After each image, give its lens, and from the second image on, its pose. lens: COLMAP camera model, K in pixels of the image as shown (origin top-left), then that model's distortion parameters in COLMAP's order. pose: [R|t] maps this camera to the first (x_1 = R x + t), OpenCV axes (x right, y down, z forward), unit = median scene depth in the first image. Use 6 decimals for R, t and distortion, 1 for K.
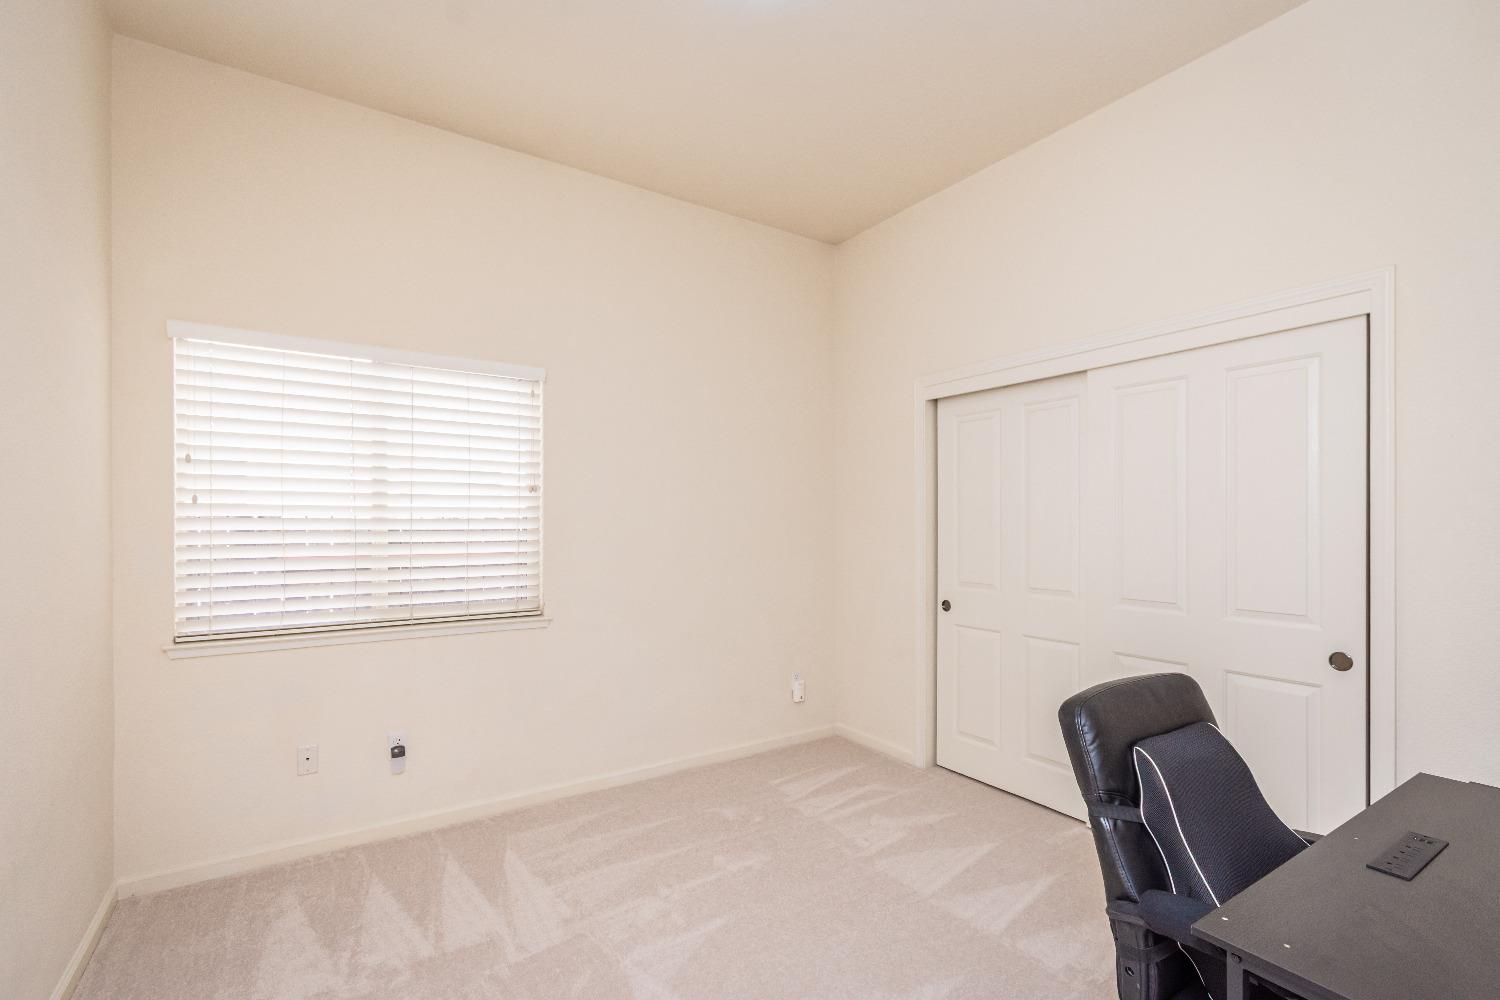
lens RADIAL K [[679.2, 0, 728.3], [0, 679.2, 514.8], [0, 0, 1]] dist [-0.002424, -0.000369]
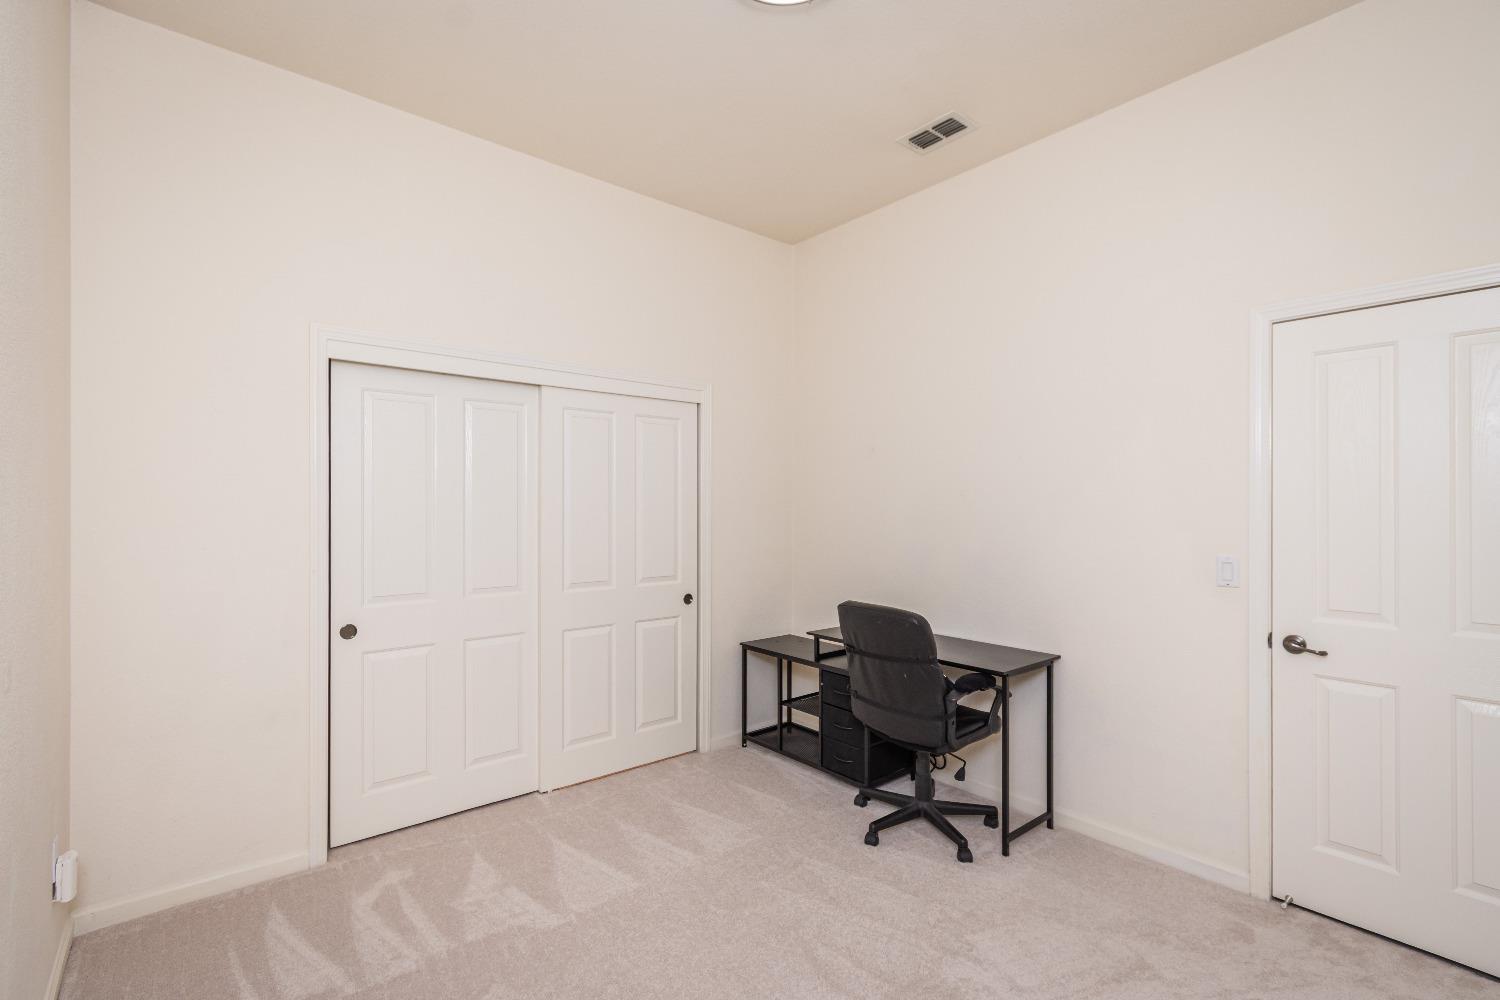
lens RADIAL K [[679.2, 0, 728.3], [0, 679.2, 514.8], [0, 0, 1]] dist [-0.002424, -0.000369]
pose [[-0.129278, 0.001455, 0.991607, -0.543959], [0.000224, 0.999999, -0.001438, 0.002635], [-0.991608, 0.000036, -0.129278, 0.736838]]
